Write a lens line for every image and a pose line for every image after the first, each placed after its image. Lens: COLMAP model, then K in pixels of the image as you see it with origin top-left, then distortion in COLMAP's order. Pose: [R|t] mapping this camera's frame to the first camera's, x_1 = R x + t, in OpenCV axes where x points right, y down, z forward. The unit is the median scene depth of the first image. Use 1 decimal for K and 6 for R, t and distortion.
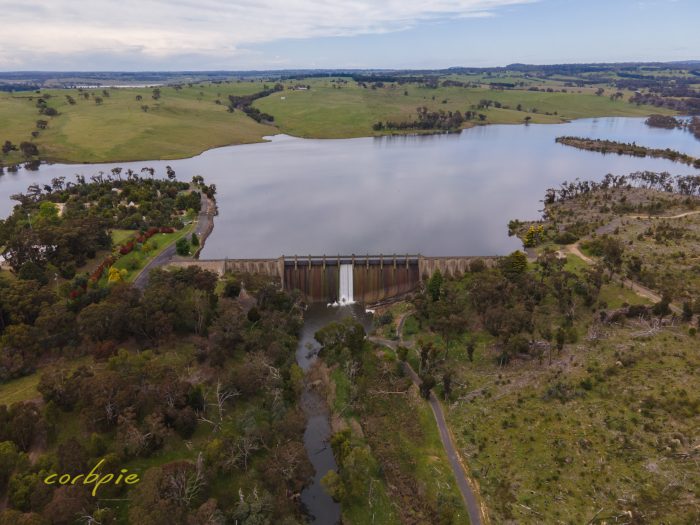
lens RADIAL K [[512.4, 0, 350.9], [0, 512.4, 262.5], [0, 0, 1]] dist [0.032293, 0.022201]
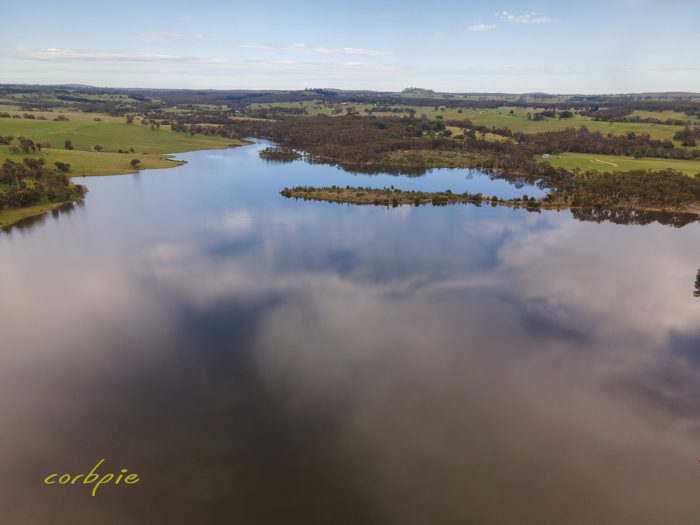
lens RADIAL K [[512.4, 0, 350.2], [0, 512.4, 263.7], [0, 0, 1]] dist [0.032293, 0.022201]
pose [[0.505671, -0.265917, 0.820722, -0.249798], [0.295031, 0.947258, 0.125138, -0.345157], [-0.810712, 0.178860, 0.557454, 0.924747]]
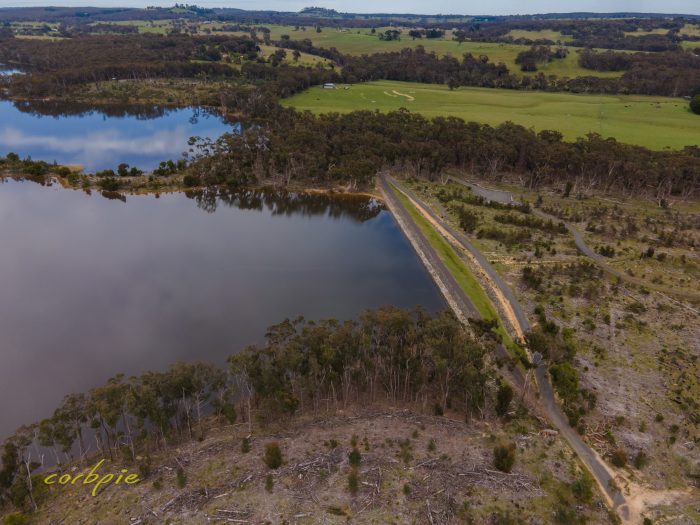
lens RADIAL K [[512.4, 0, 352.9], [0, 512.4, 259.4], [0, 0, 1]] dist [0.032293, 0.022201]
pose [[0.379674, -0.388737, 0.839483, 0.402724], [0.317333, 0.907101, 0.276528, -0.222455], [-0.868992, 0.161405, 0.467761, 0.722866]]
